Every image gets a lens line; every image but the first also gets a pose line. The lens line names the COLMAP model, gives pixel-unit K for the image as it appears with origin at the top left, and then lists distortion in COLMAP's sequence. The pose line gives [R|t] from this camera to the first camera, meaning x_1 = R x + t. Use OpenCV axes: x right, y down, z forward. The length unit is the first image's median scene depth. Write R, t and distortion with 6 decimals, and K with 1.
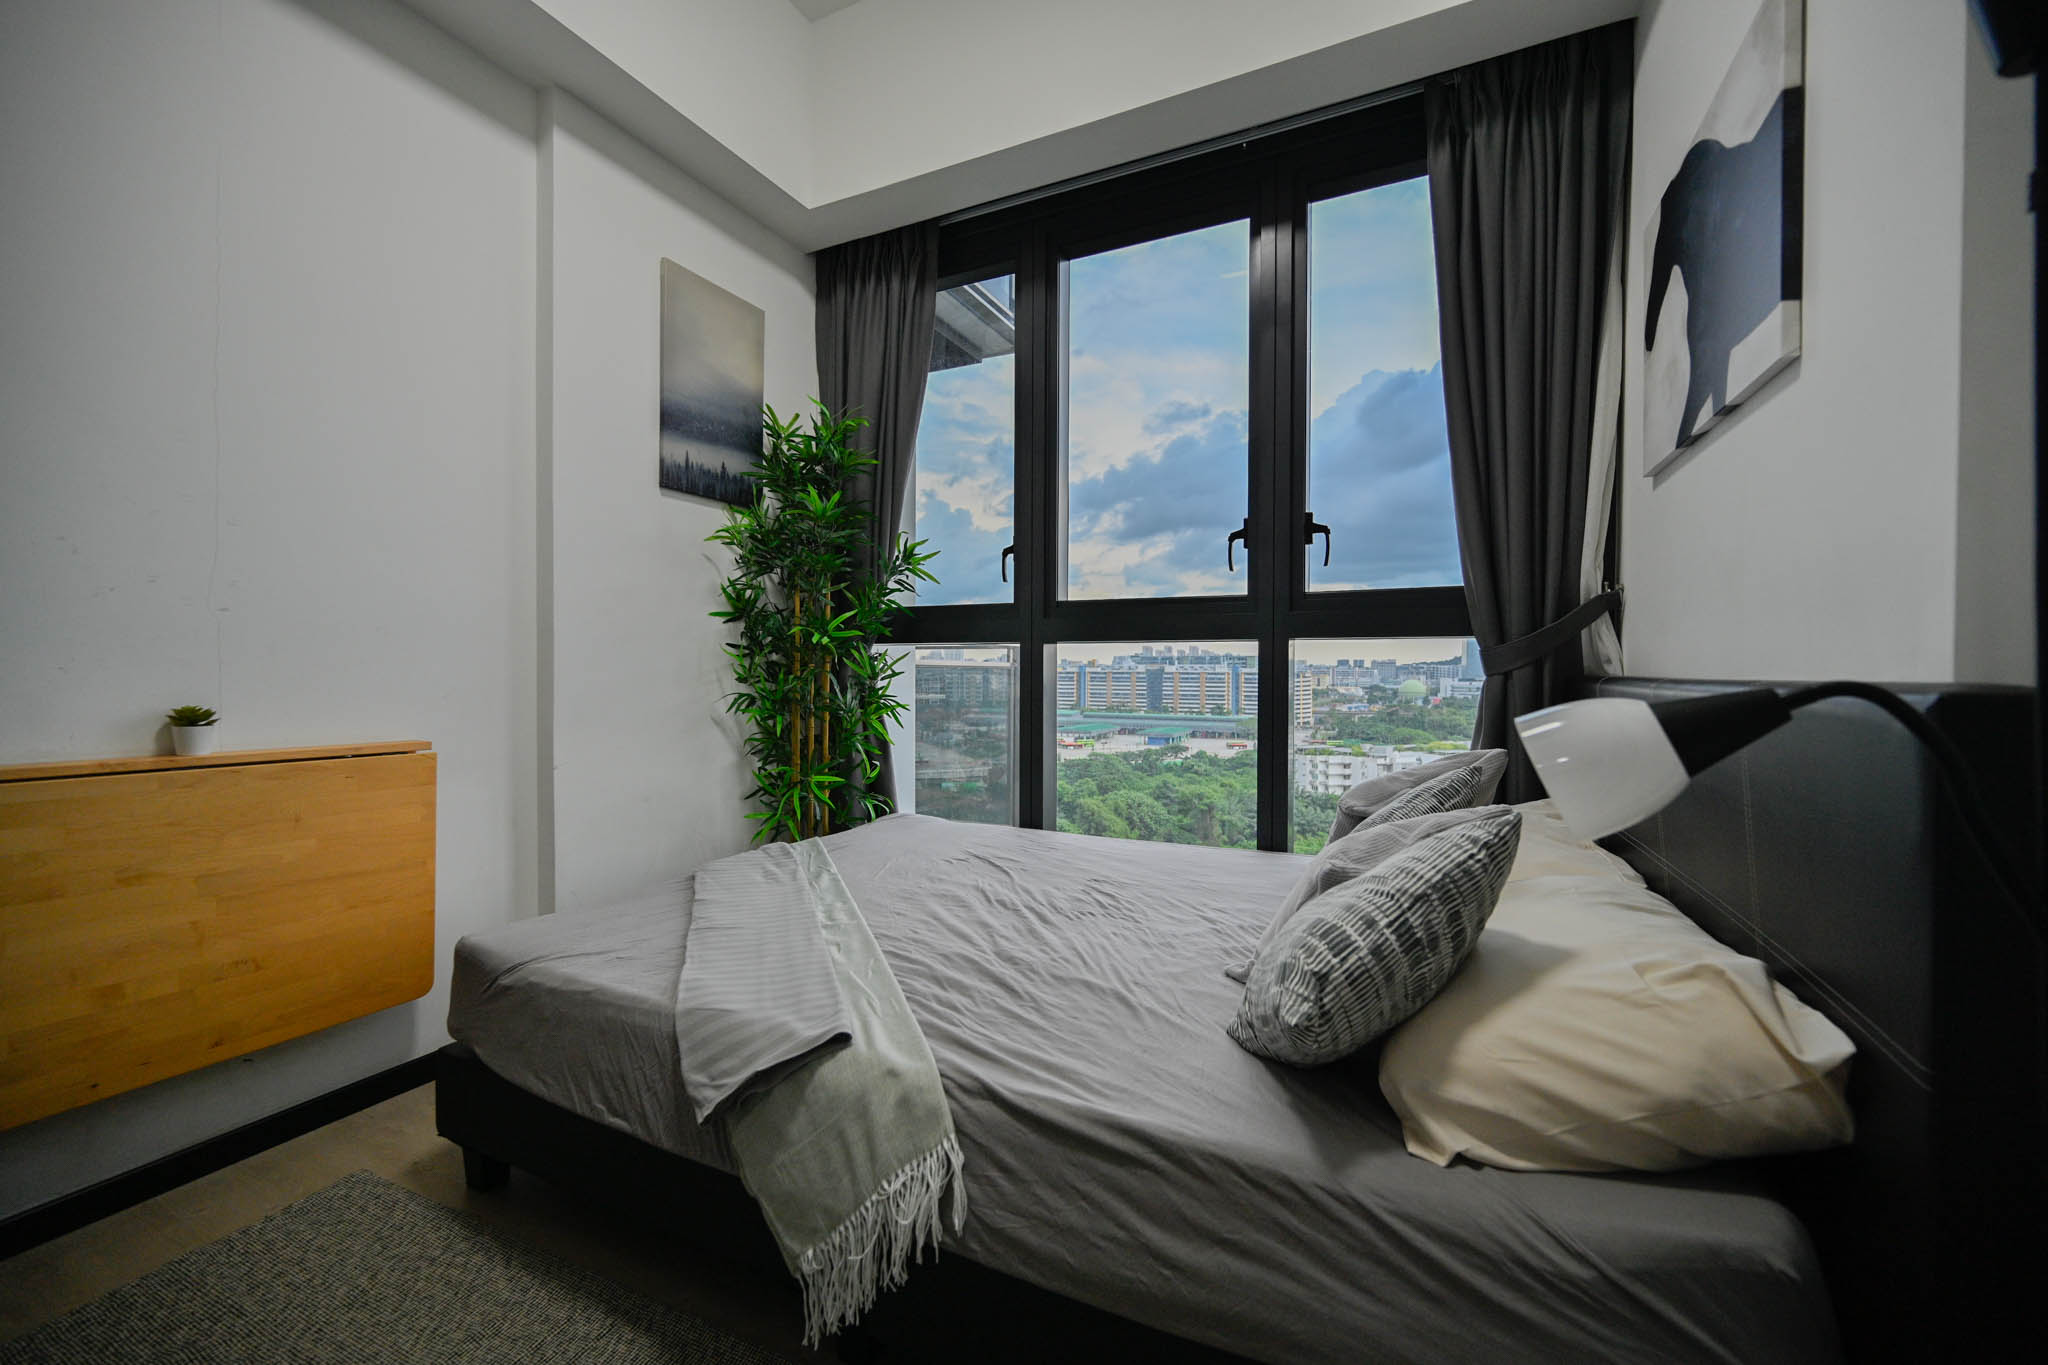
lens RADIAL K [[807.9, 0, 1024.2], [0, 807.9, 679.0], [0, 0, 1]] dist [-0.001991, -0.000092]
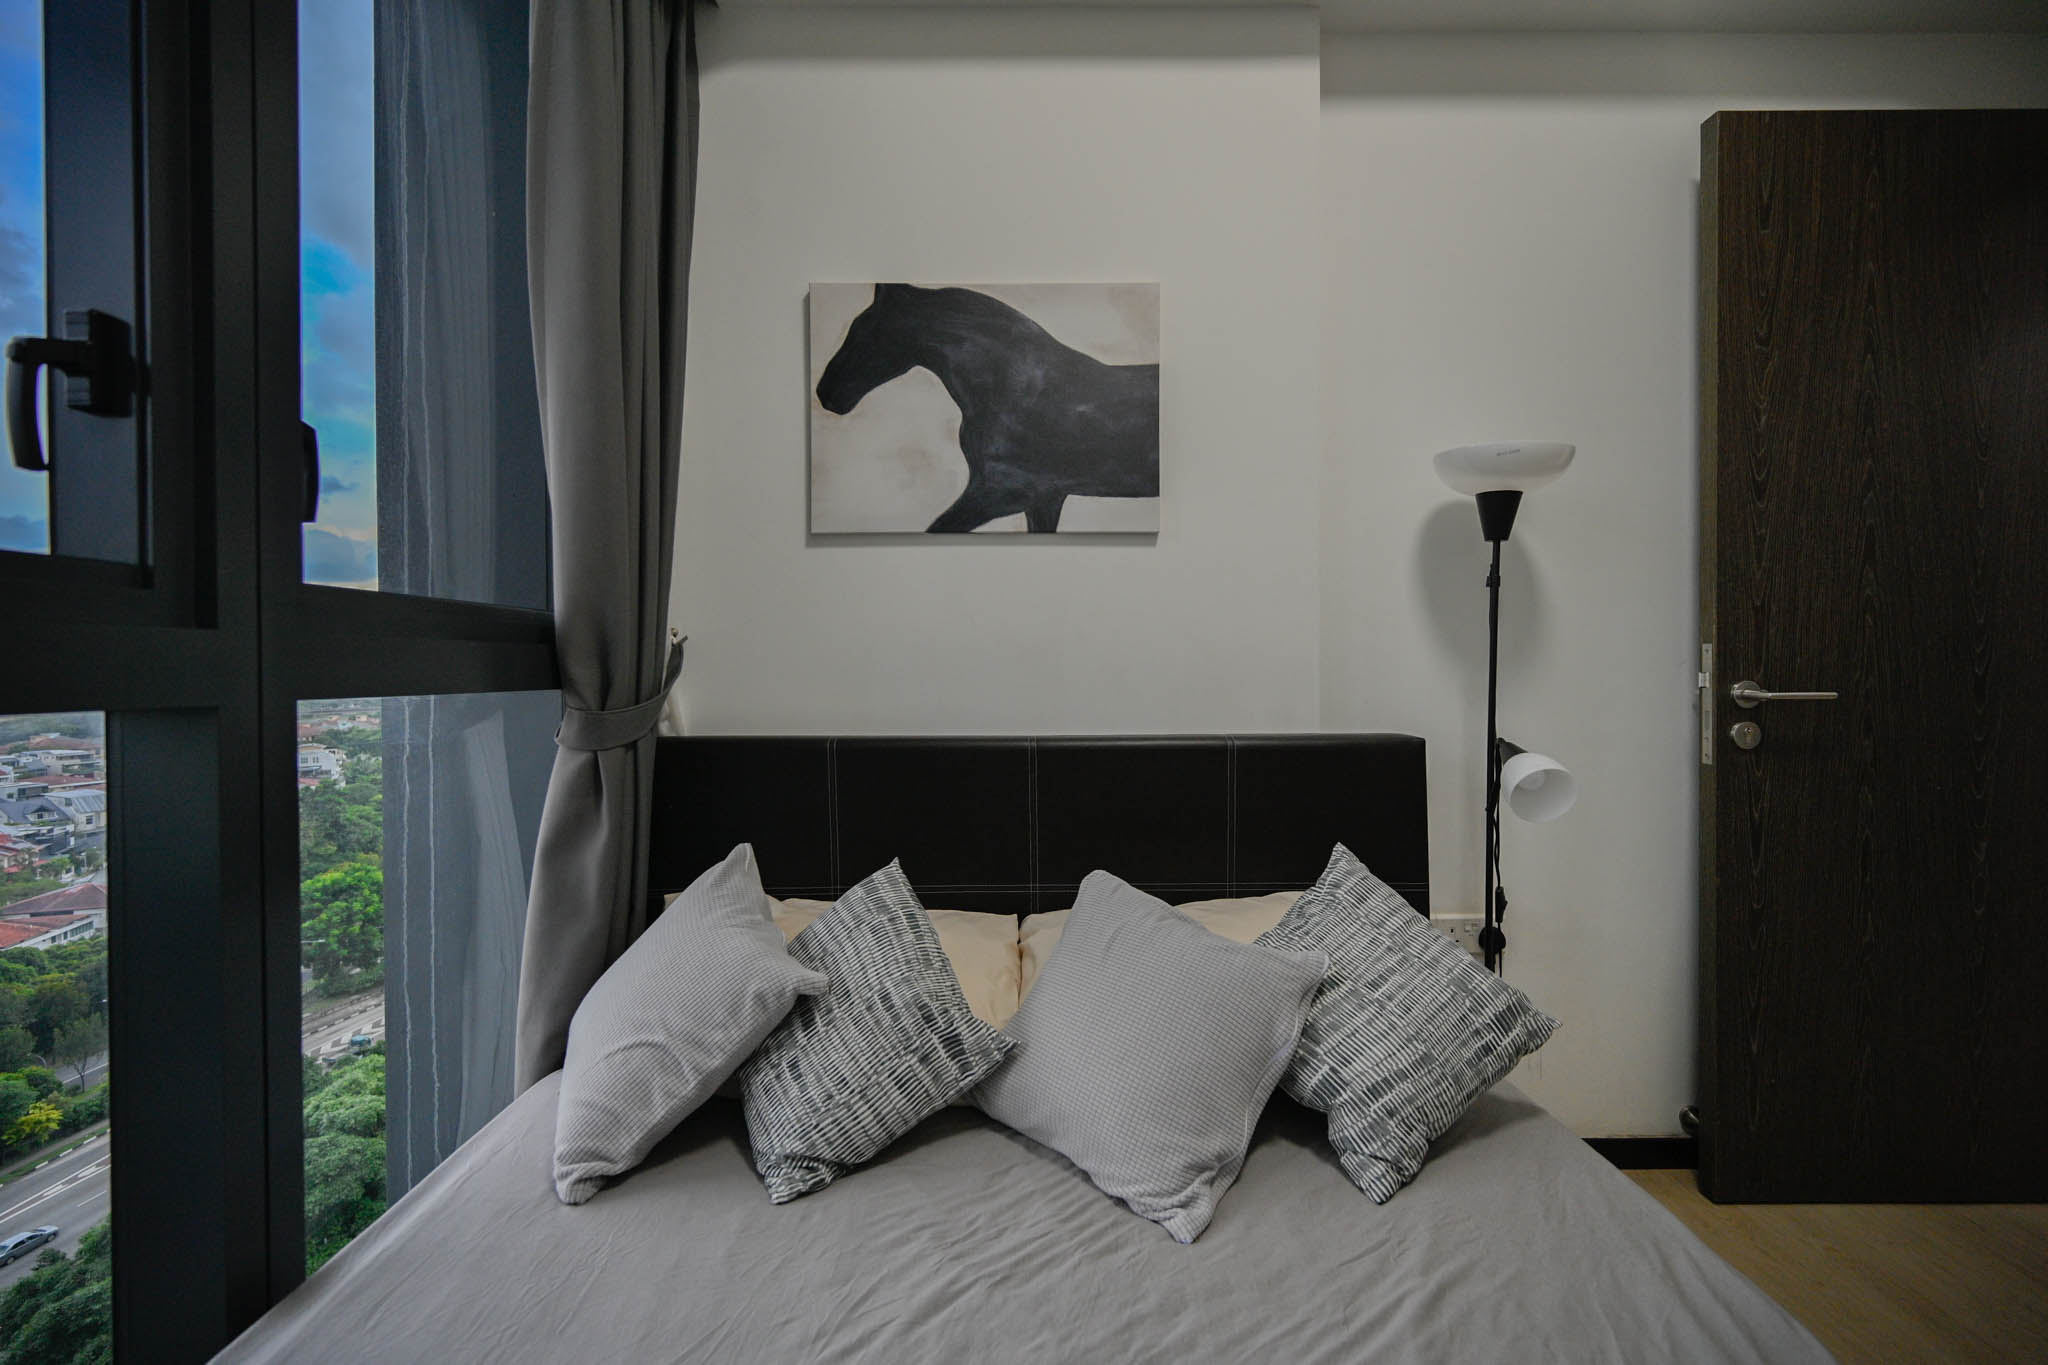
lens RADIAL K [[807.9, 0, 1024.2], [0, 807.9, 679.0], [0, 0, 1]] dist [-0.001991, -0.000092]
pose [[-0.453831, -0.011358, 0.891016, -0.258886], [0.004220, 0.999880, 0.014895, -0.096566], [-0.891078, 0.010520, -0.453728, 1.383104]]
